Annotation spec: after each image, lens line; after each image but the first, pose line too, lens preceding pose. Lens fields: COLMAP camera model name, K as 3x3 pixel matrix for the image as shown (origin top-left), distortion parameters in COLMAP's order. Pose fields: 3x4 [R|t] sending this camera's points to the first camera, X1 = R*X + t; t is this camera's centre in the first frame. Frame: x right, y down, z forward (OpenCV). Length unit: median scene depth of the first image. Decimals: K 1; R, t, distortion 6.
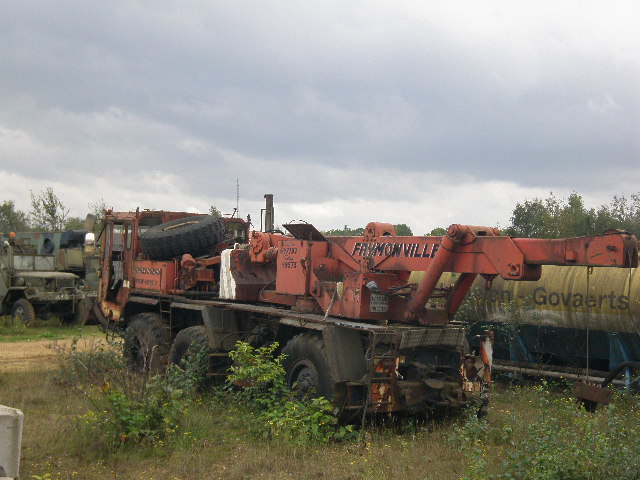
lens RADIAL K [[986.6, 0, 320.0], [0, 986.6, 240.0], [0, 0, 1]] dist [0.249165, -0.008679]
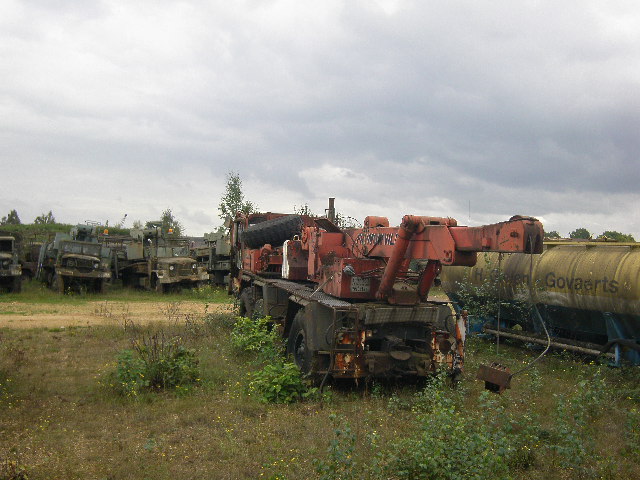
lens RADIAL K [[635.3, 0, 320.0], [0, 635.3, 240.0], [0, 0, 1]] dist [-0.008382, -0.002125]
pose [[0.954517, -0.000214, -0.298155, 0.232752], [0.000471, 1.000000, 0.000789, 0.010546], [0.298155, -0.000894, 0.954517, 0.261705]]
